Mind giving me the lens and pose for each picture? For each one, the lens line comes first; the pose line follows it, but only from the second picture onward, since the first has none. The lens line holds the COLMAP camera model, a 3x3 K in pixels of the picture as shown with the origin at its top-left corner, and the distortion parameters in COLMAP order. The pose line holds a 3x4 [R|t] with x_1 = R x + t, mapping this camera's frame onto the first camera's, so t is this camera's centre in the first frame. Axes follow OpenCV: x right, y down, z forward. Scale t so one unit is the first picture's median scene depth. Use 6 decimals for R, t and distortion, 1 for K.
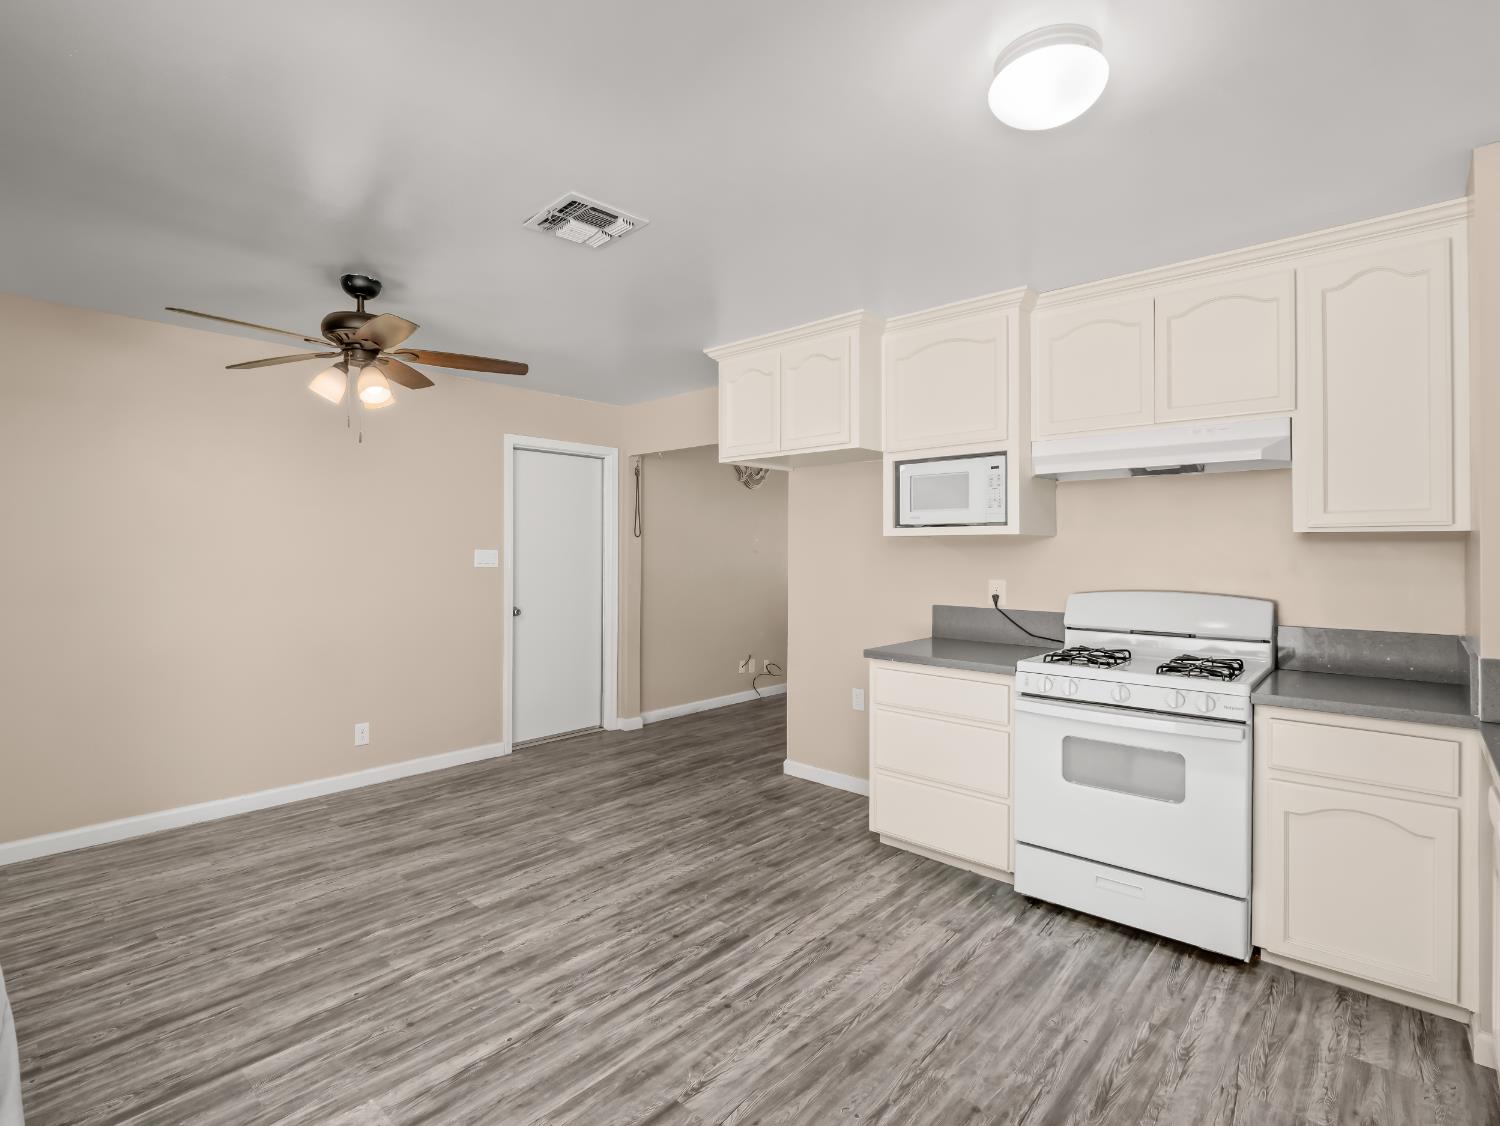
lens RADIAL K [[730.7, 0, 715.2], [0, 730.7, 540.4], [0, 0, 1]] dist [-0.011282, -0.001001]
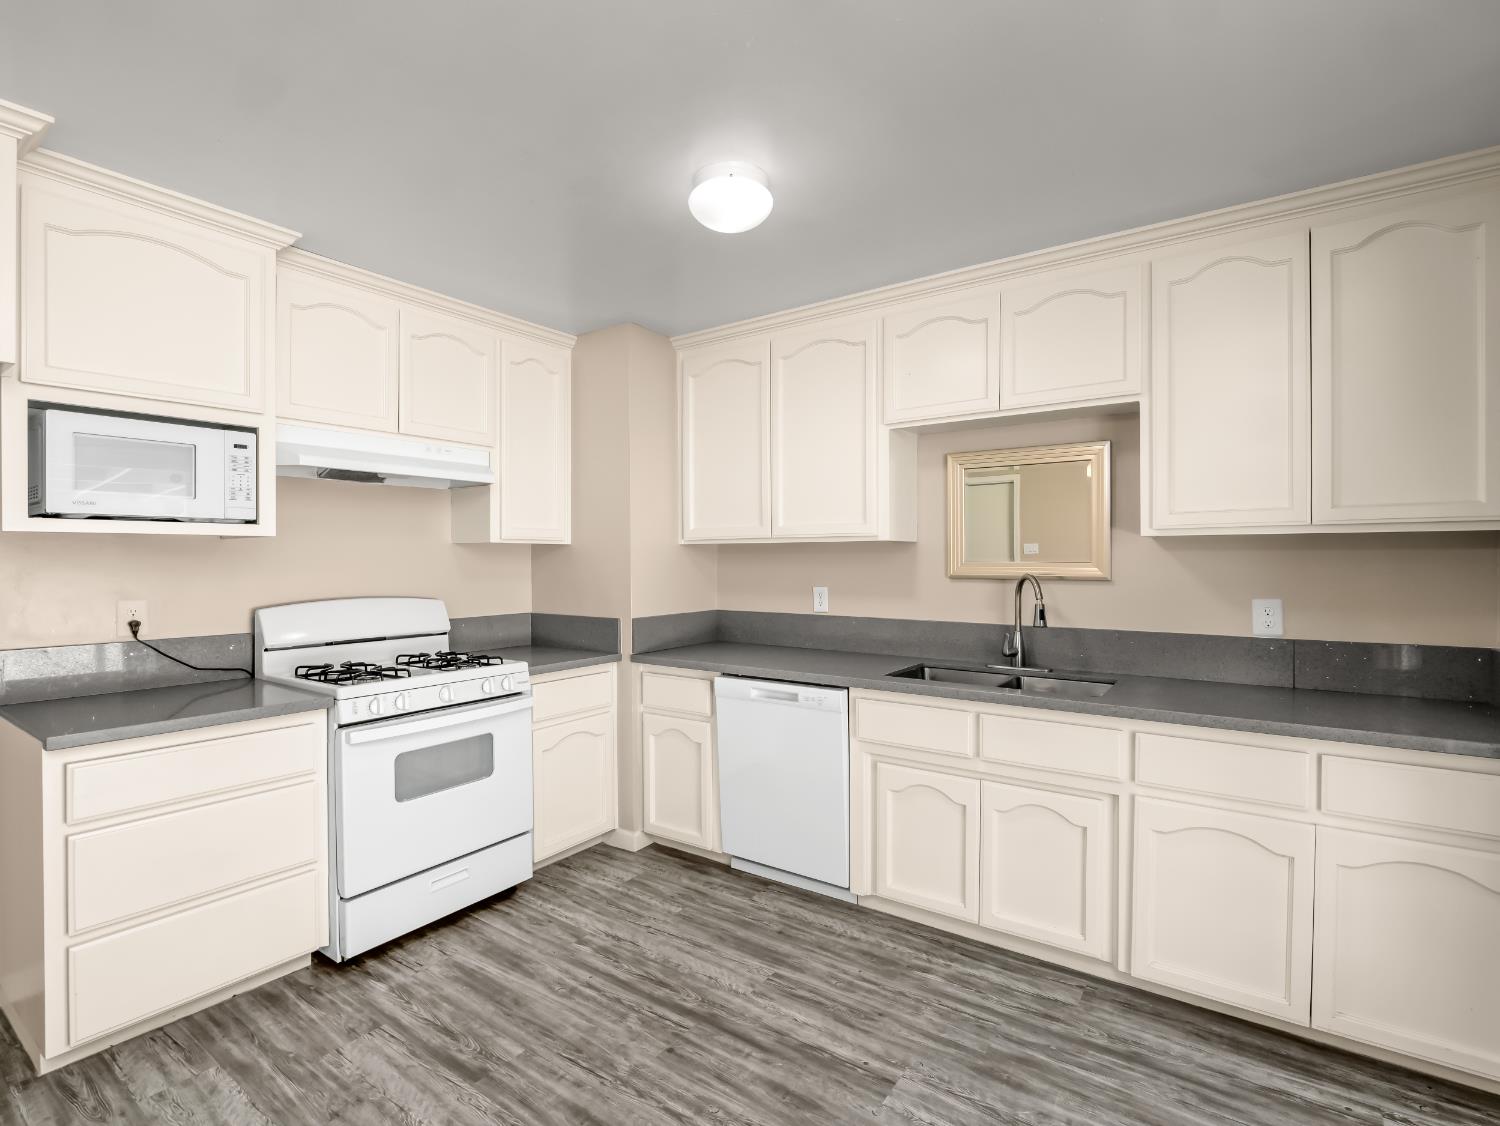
lens RADIAL K [[730.7, 0, 766.8], [0, 730.7, 558.0], [0, 0, 1]] dist [-0.011282, -0.001001]
pose [[-0.150314, -0.002685, 0.988635, -0.512433], [-0.010210, 0.999947, 0.001164, 0.009775], [-0.988586, -0.009919, -0.150333, 0.673606]]
